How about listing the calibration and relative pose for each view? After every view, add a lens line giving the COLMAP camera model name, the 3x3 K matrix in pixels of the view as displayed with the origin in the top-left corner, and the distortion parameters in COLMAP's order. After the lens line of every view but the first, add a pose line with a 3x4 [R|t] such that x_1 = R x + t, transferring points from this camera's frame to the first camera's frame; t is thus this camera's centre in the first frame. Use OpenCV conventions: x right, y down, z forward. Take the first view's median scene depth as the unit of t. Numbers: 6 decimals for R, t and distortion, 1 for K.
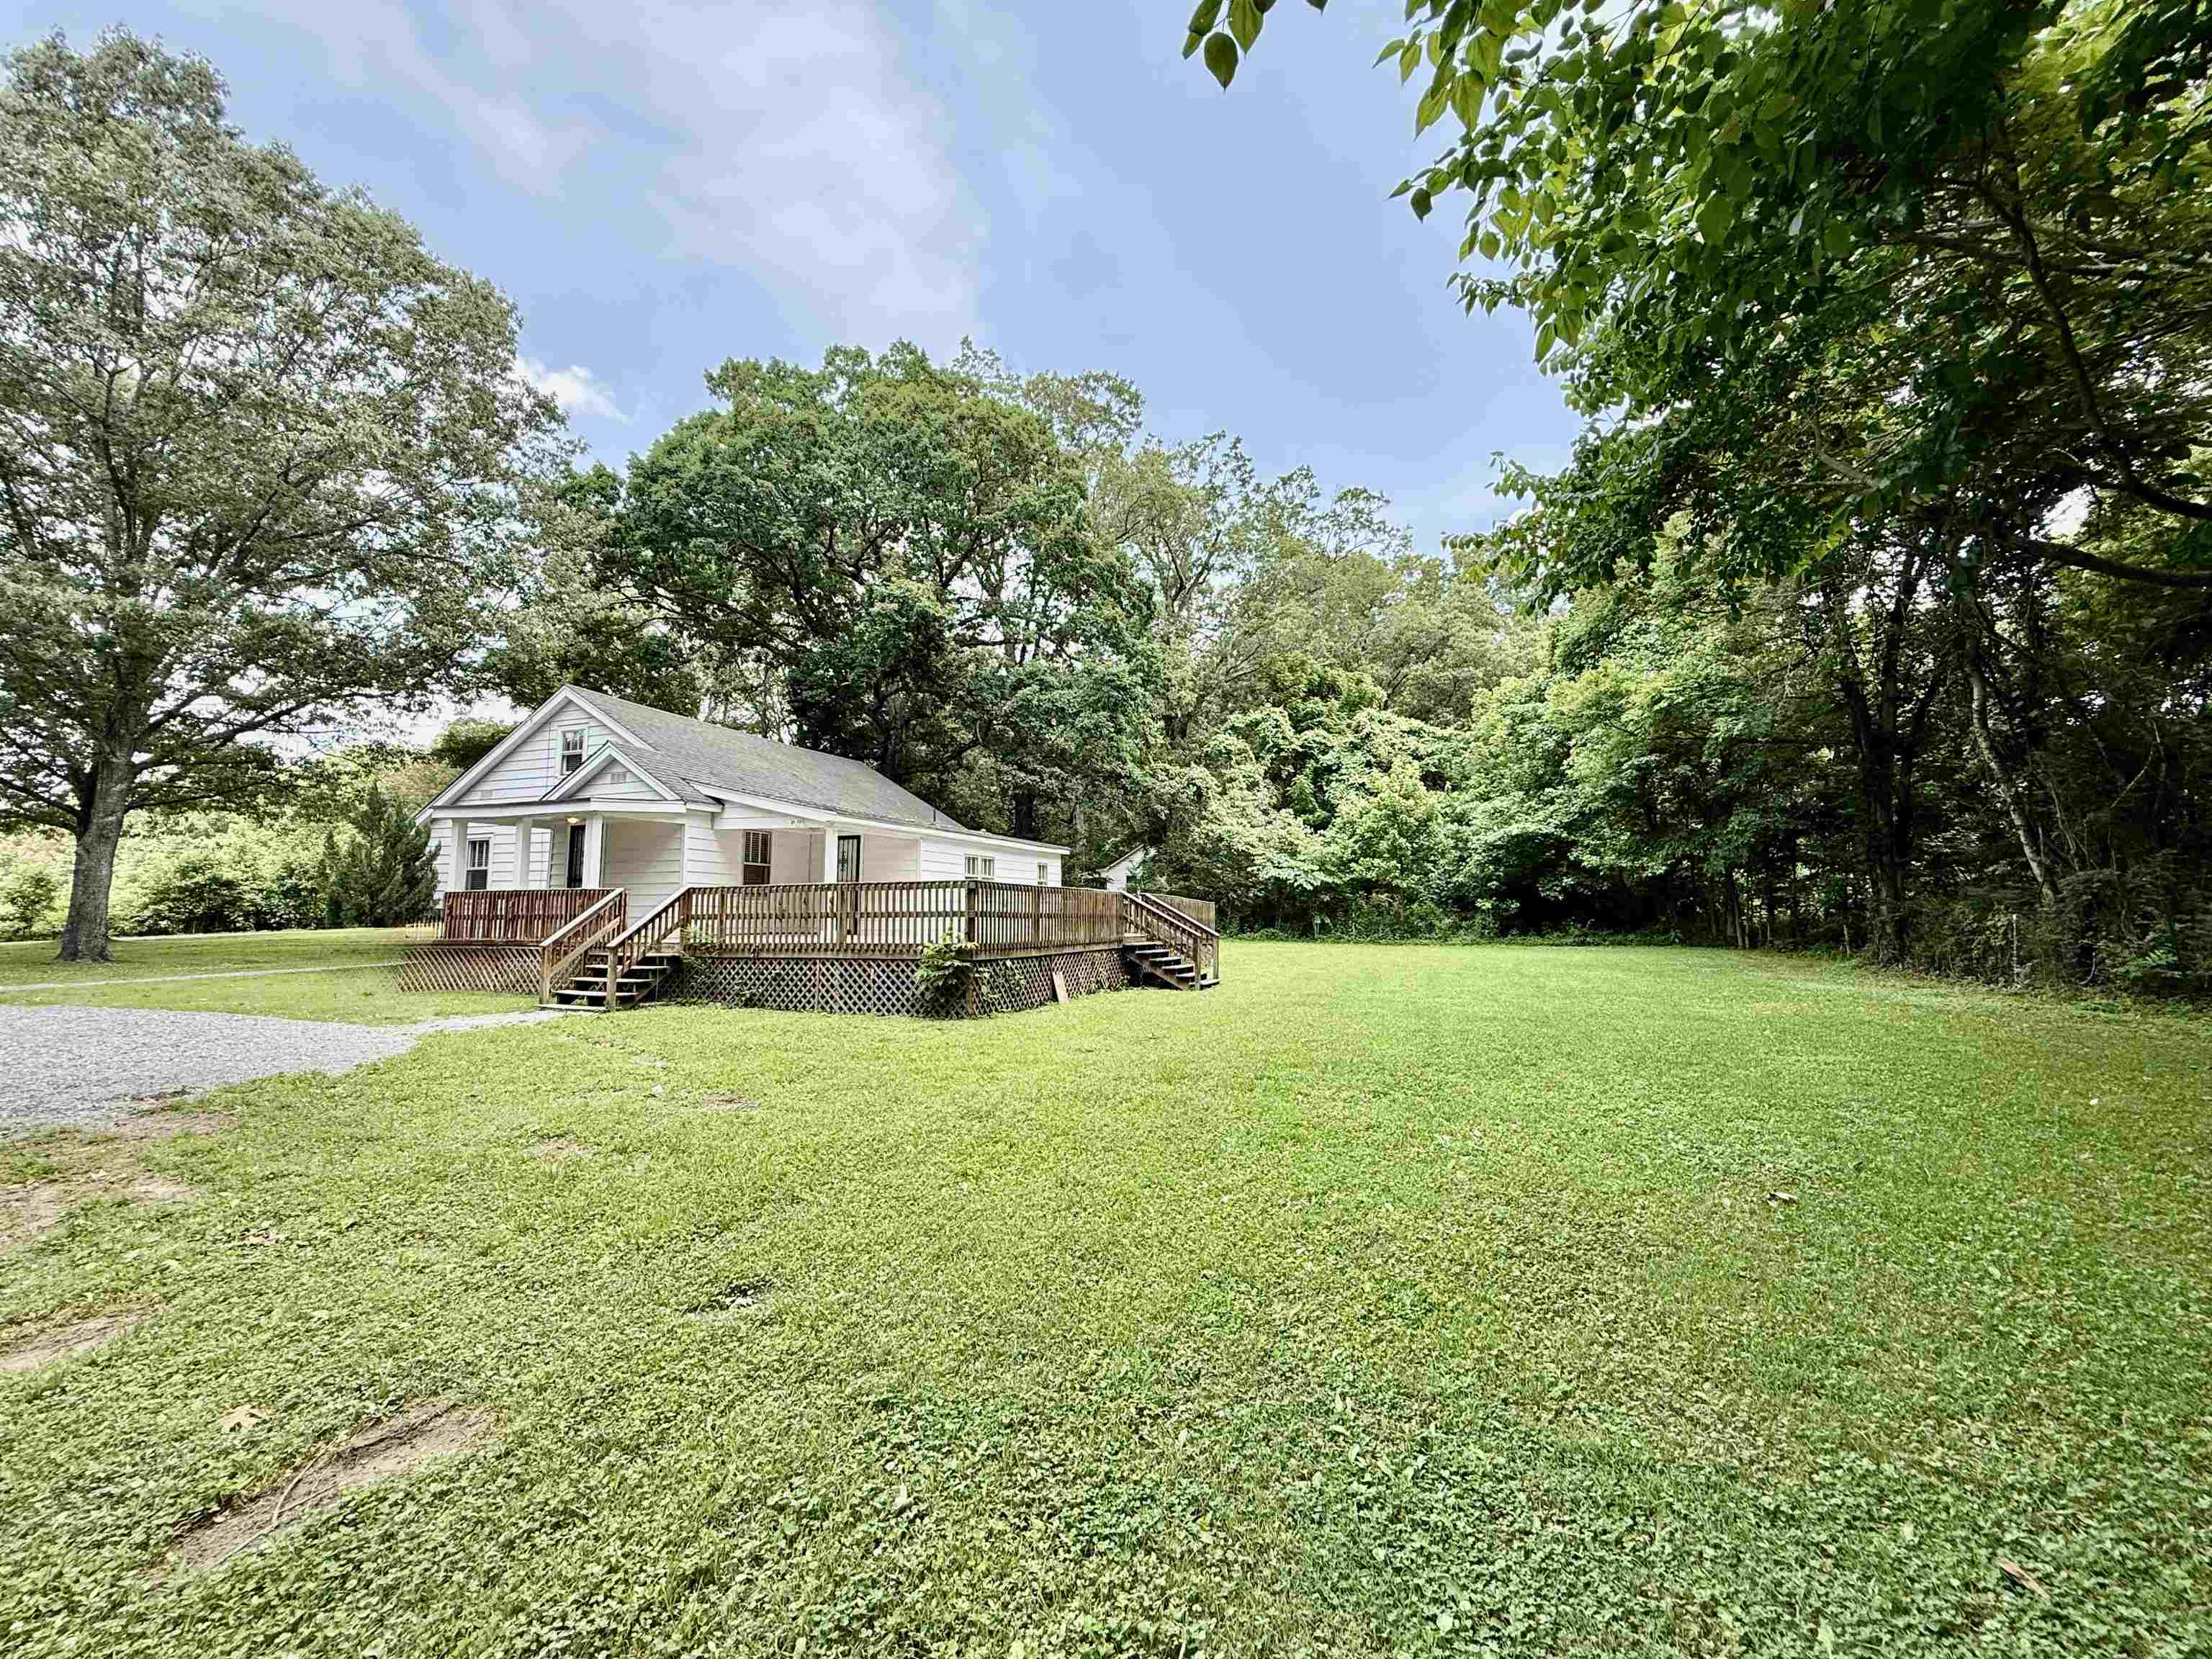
lens RADIAL K [[876.2, 0, 1074.9], [0, 876.2, 815.6], [0, 0, 1]] dist [0.022744, 0.000214]
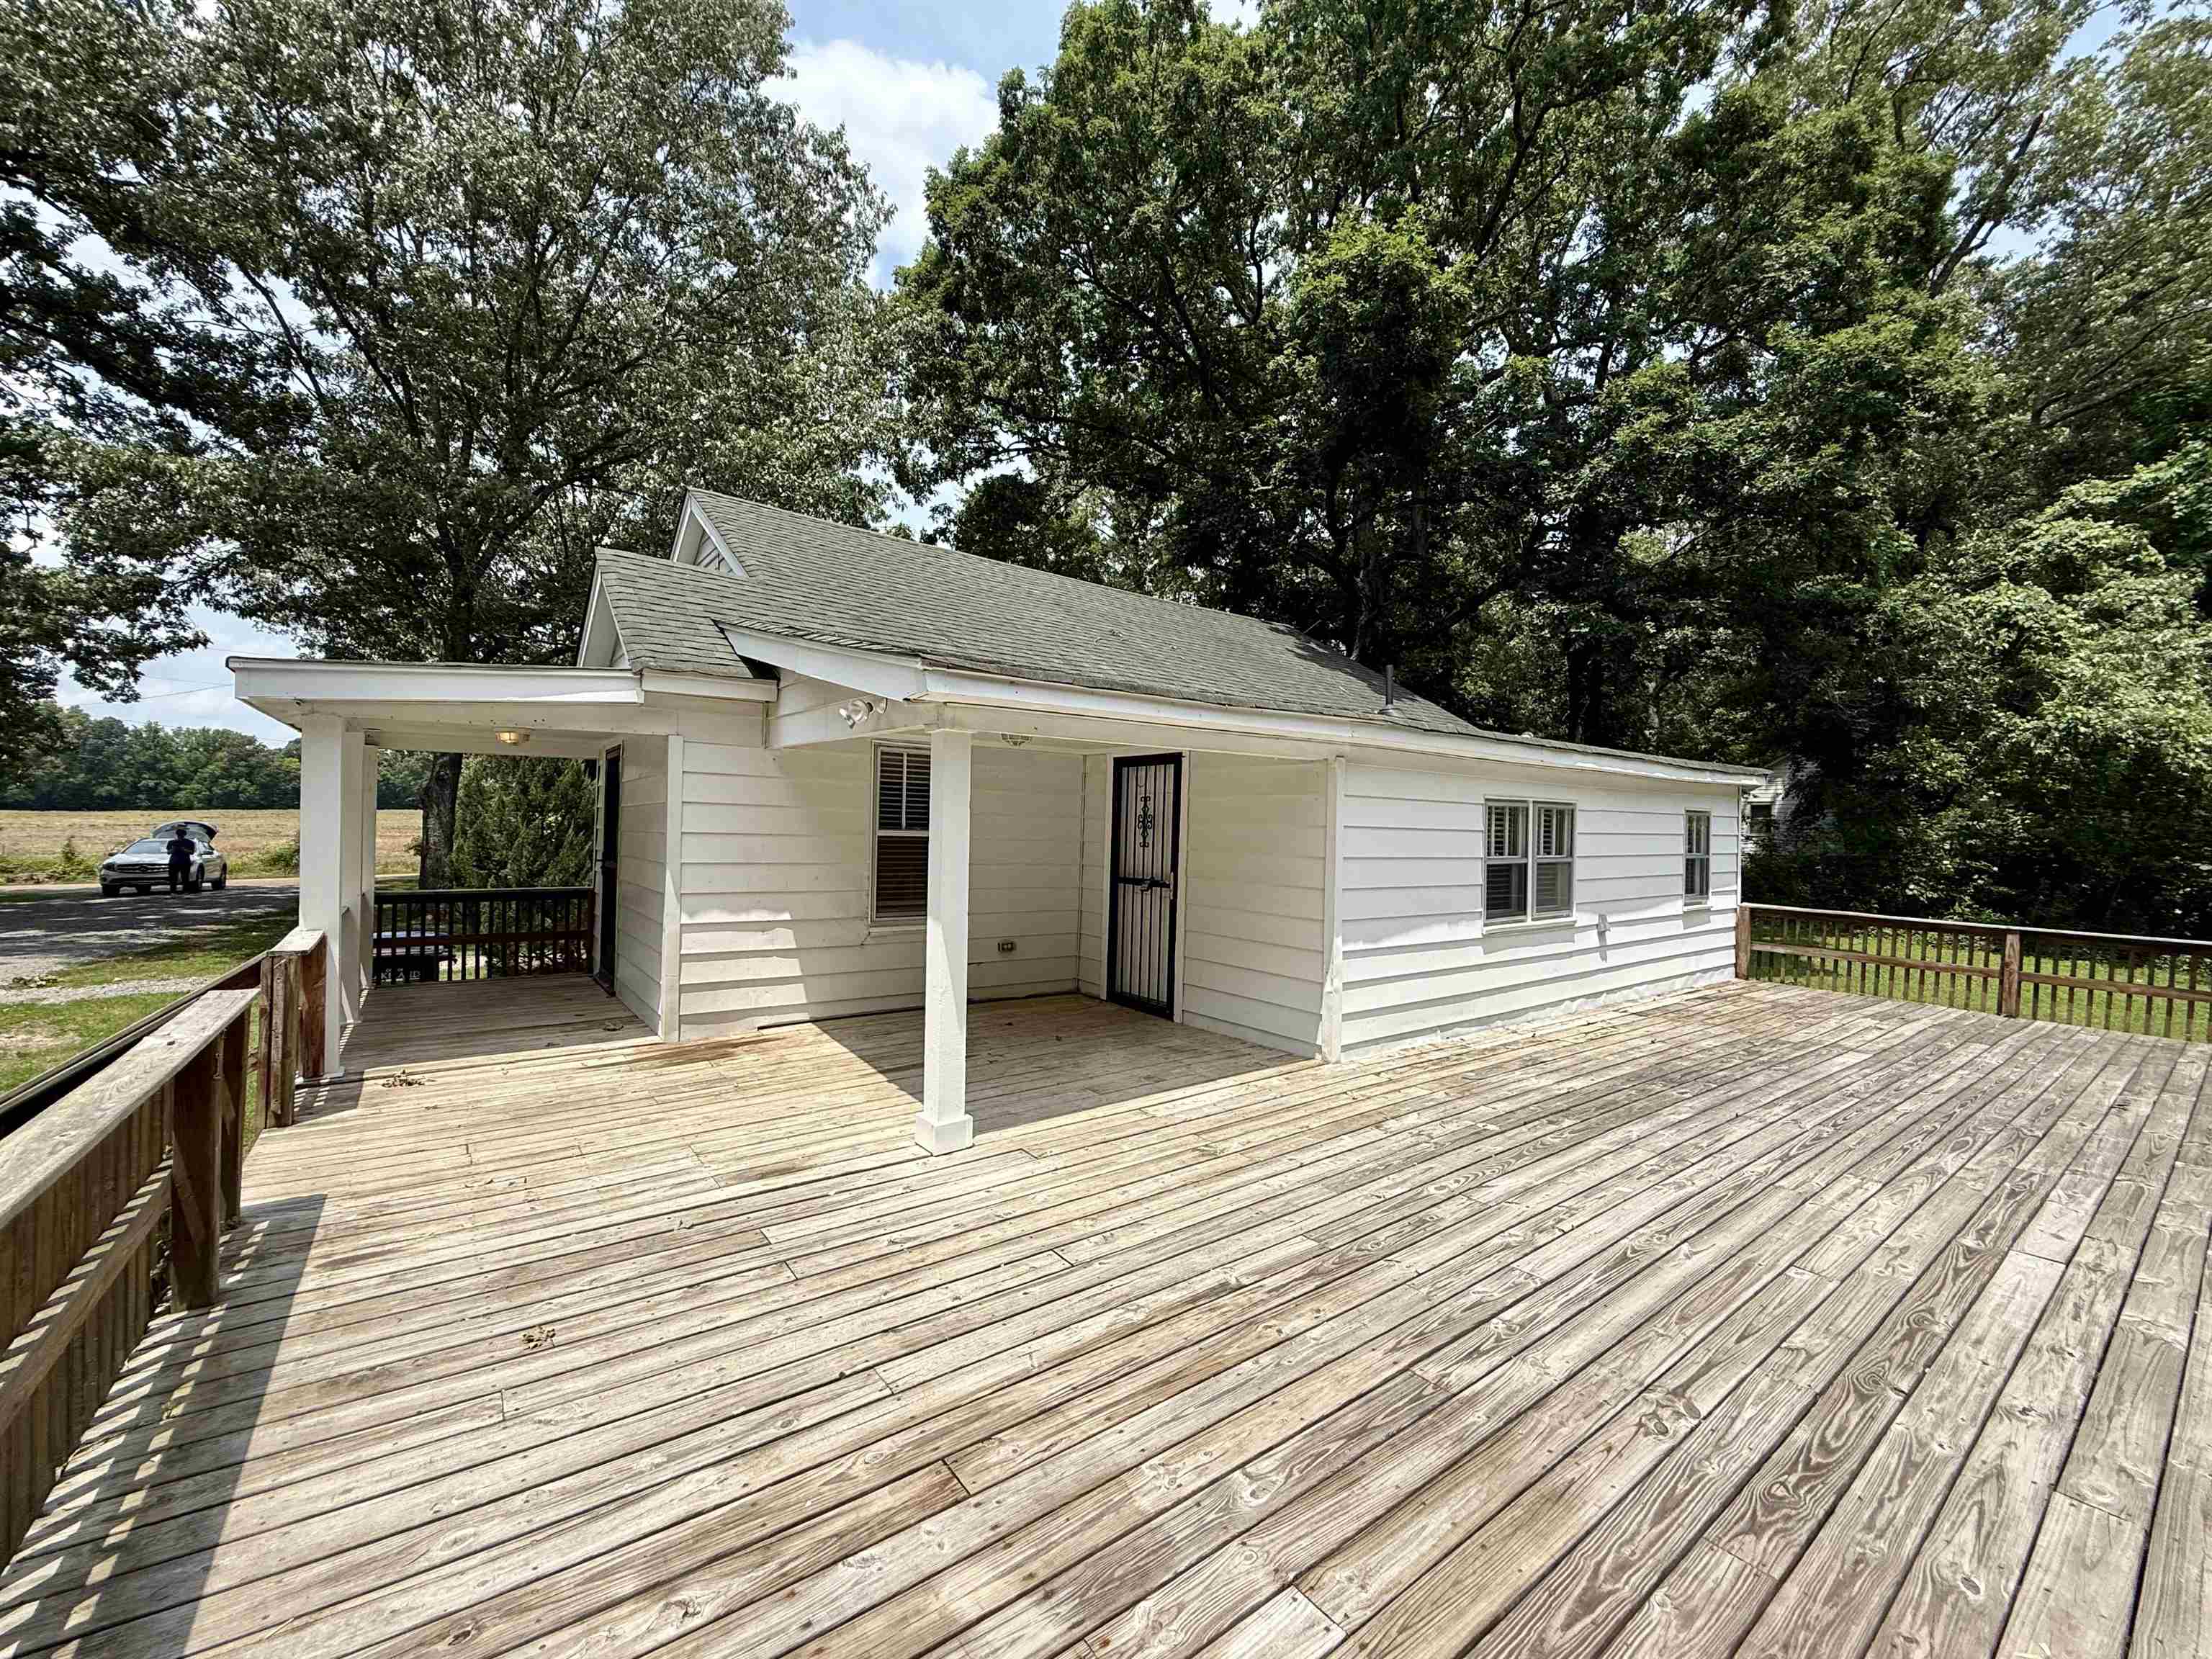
lens RADIAL K [[881.7, 0, 1096.6], [0, 881.7, 834.6], [0, 0, 1]] dist [-0.000787, -0.000095]
pose [[0.861174, 0.018016, -0.507991, -0.084438], [0.039084, 0.994066, 0.101512, 0.017503], [0.506805, -0.107274, 0.855360, 0.658662]]
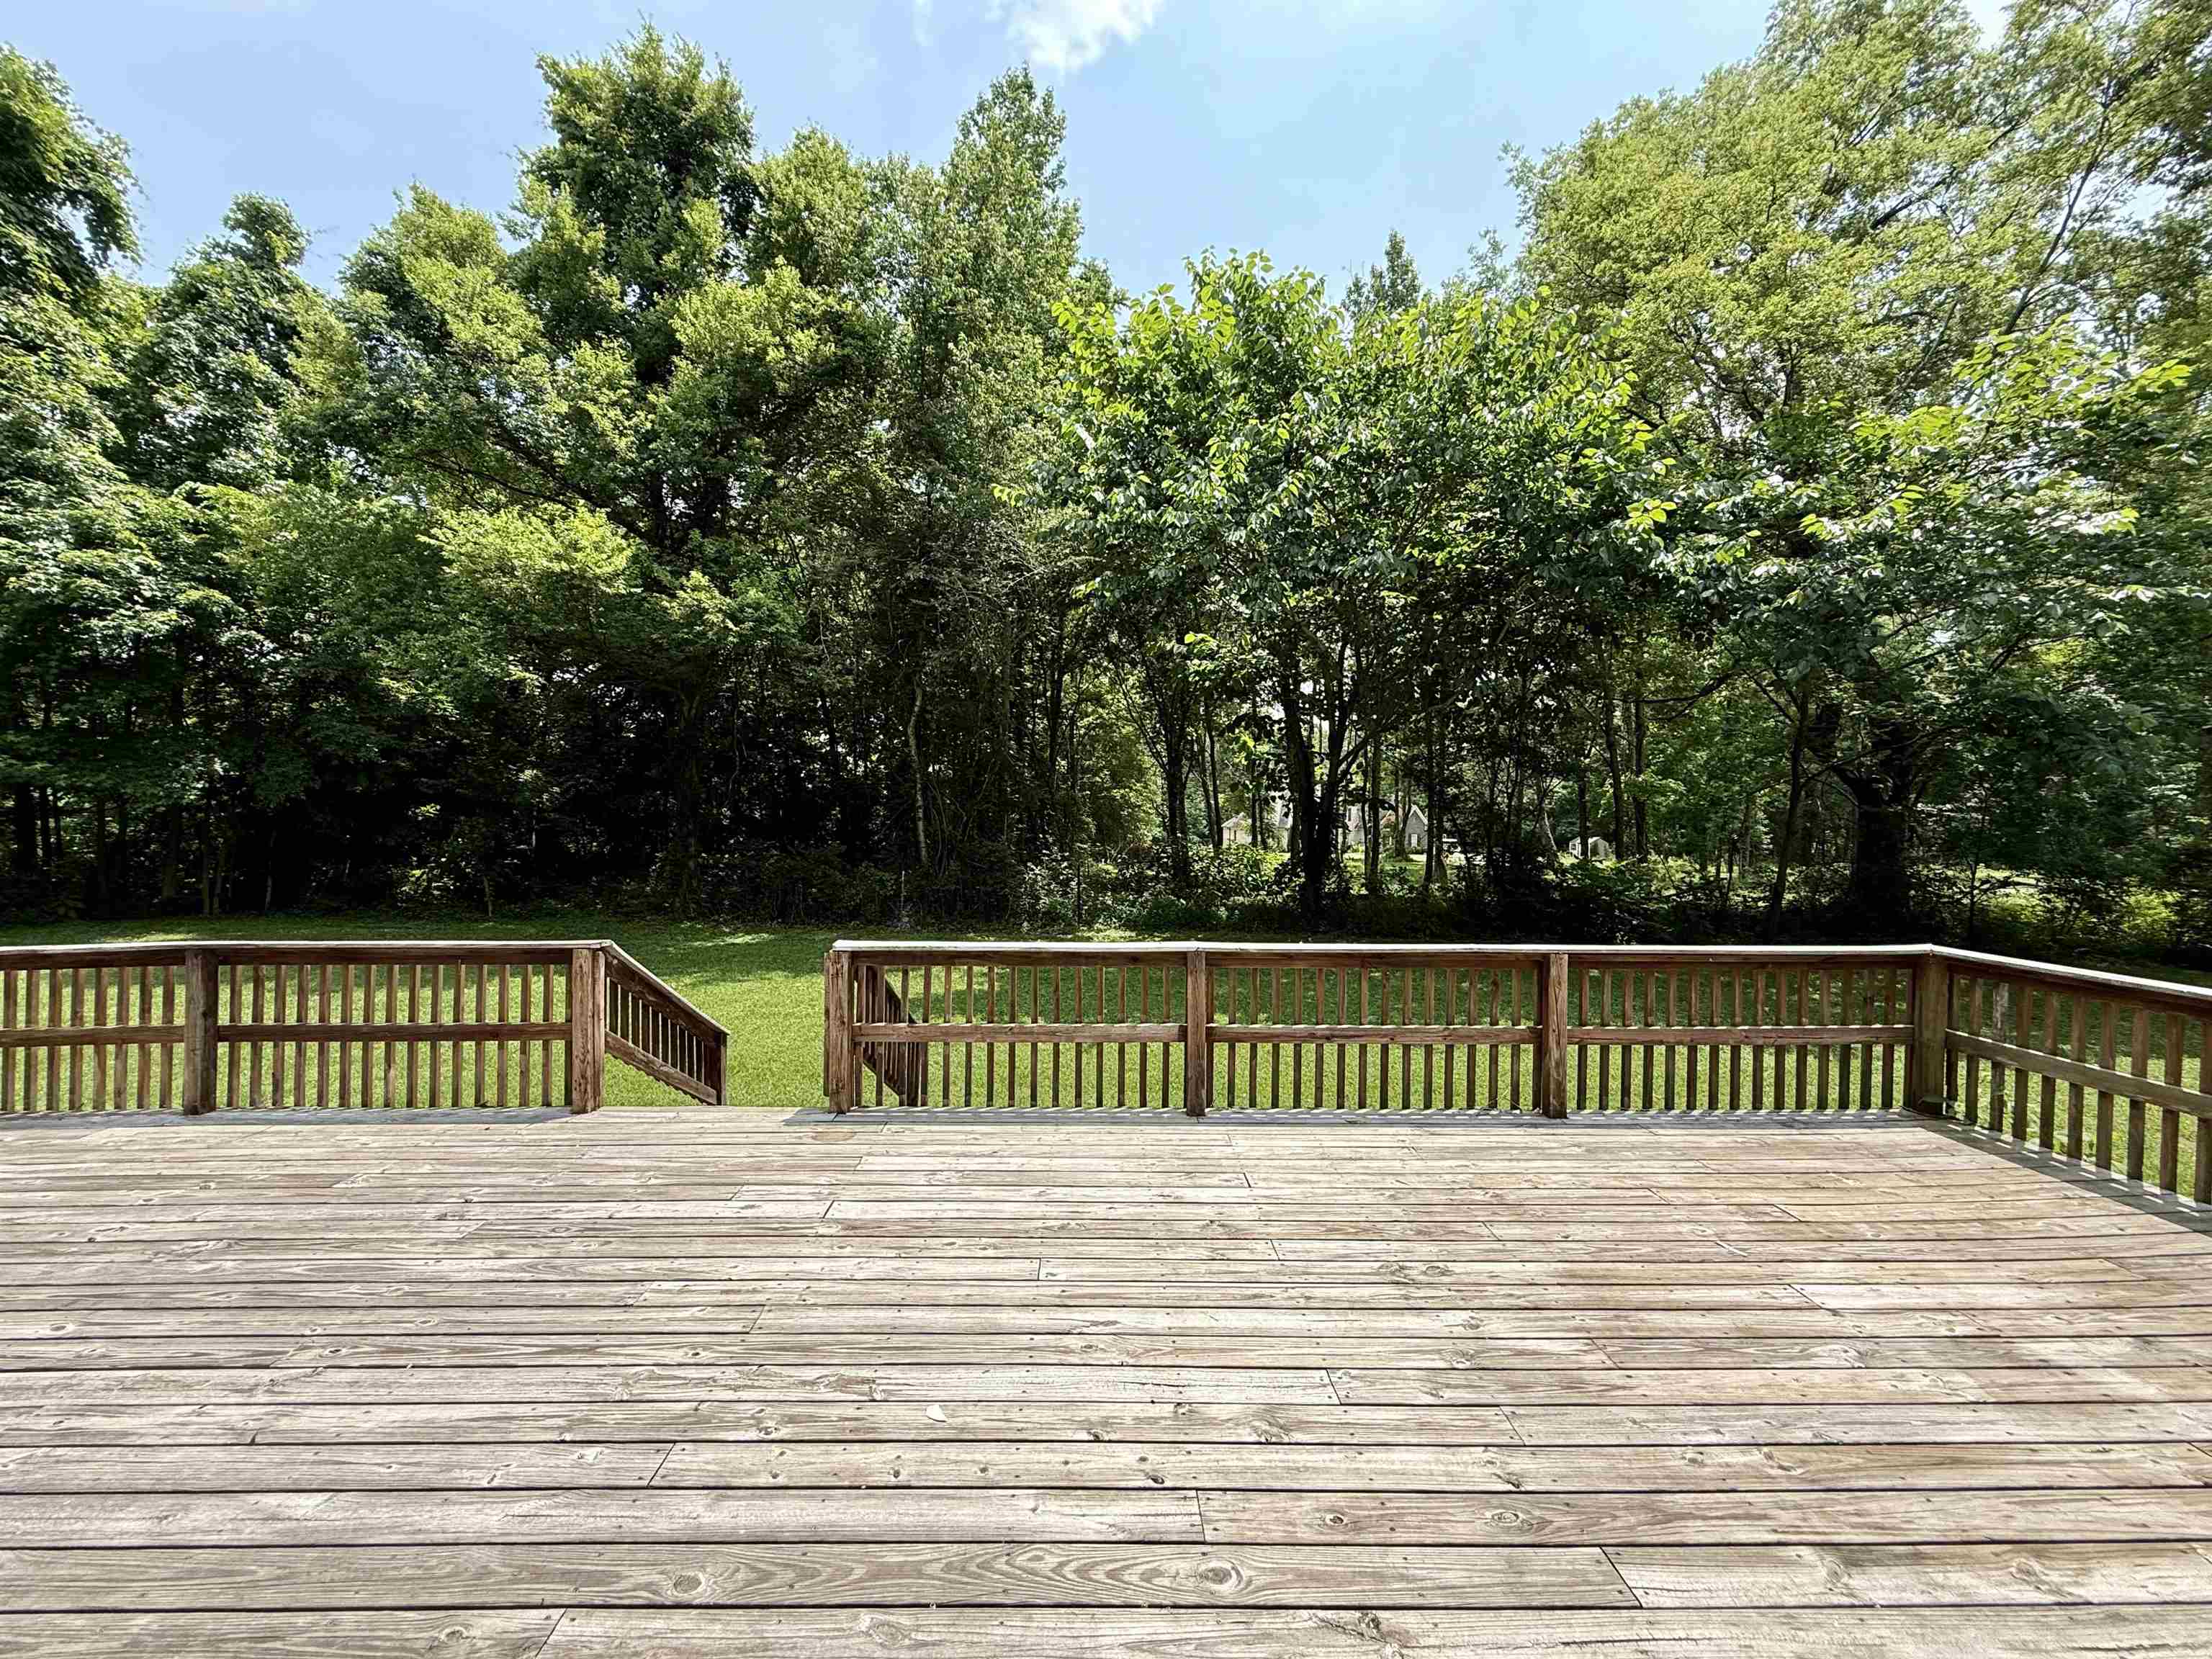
lens RADIAL K [[882.3, 0, 1091.1], [0, 882.3, 826.2], [0, 0, 1]] dist [-0.008796, 0.003931]
pose [[-0.397961, -0.013456, 0.917303, -0.195632], [-0.109780, 0.993406, -0.033055, 0.045377], [-0.910810, -0.113856, -0.396814, 0.915446]]
